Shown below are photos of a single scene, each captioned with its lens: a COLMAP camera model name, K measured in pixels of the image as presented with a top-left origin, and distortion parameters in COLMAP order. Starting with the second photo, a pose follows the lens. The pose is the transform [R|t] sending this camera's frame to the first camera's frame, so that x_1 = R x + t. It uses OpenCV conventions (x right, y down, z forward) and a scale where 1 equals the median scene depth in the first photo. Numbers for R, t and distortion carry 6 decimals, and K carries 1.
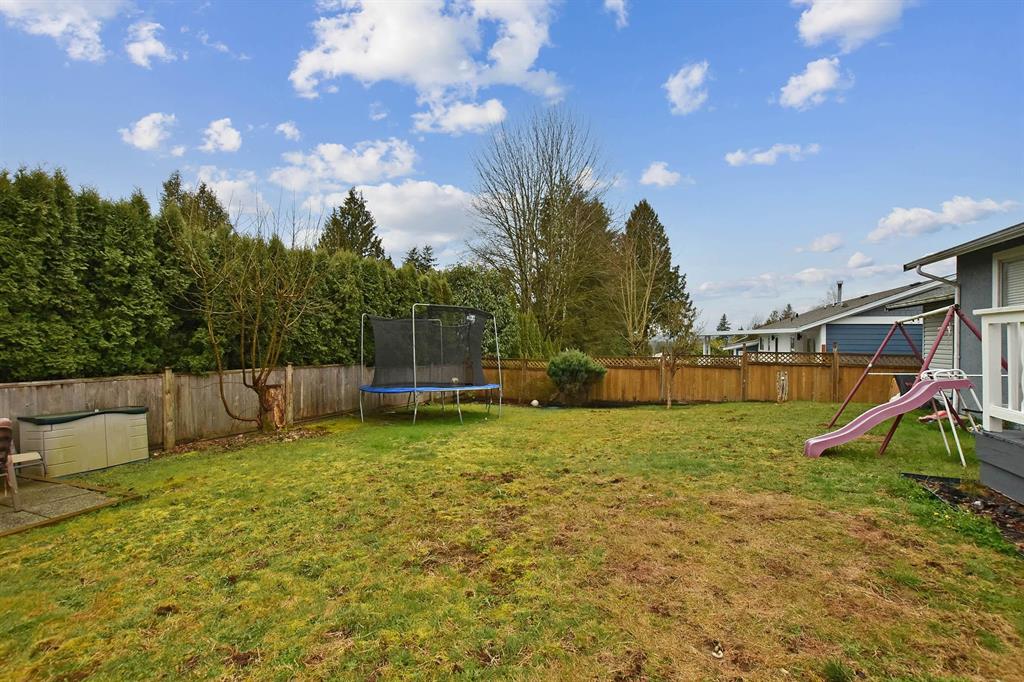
lens RADIAL K [[450.1, 0, 510.7], [0, 450.1, 336.7], [0, 0, 1]] dist [-0.029381, 0.003715]
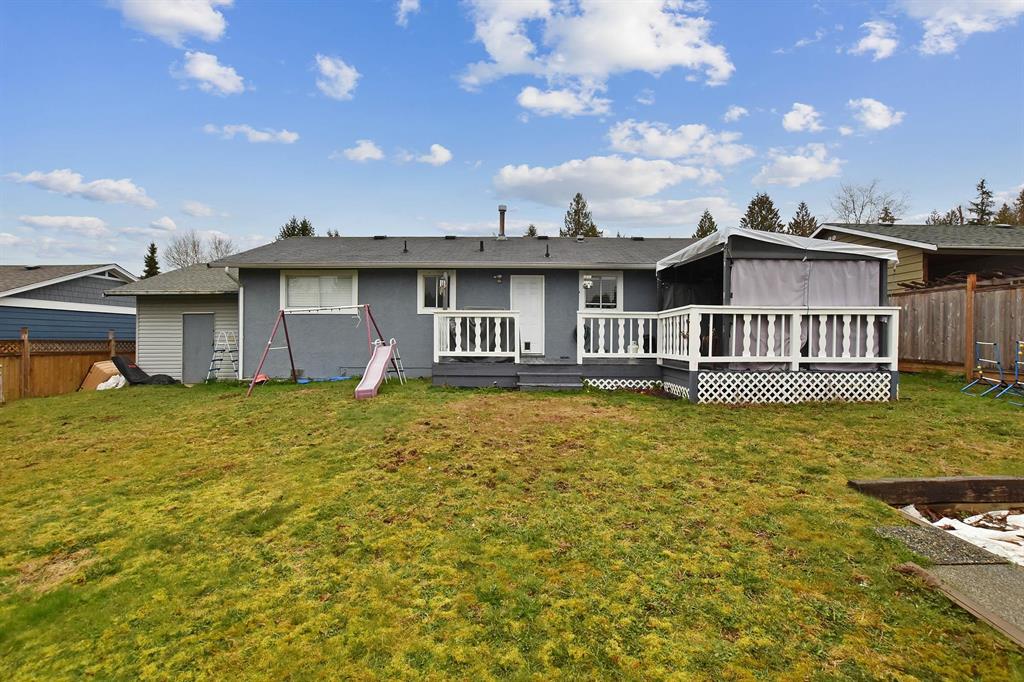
lens RADIAL K [[450.1, 0, 510.7], [0, 450.1, 336.7], [0, 0, 1]] dist [-0.029381, 0.003715]
pose [[-0.389005, -0.001147, 0.921235, -0.413269], [-0.009741, 0.999948, -0.002869, 0.023985], [-0.921184, -0.010090, -0.388996, 0.476150]]
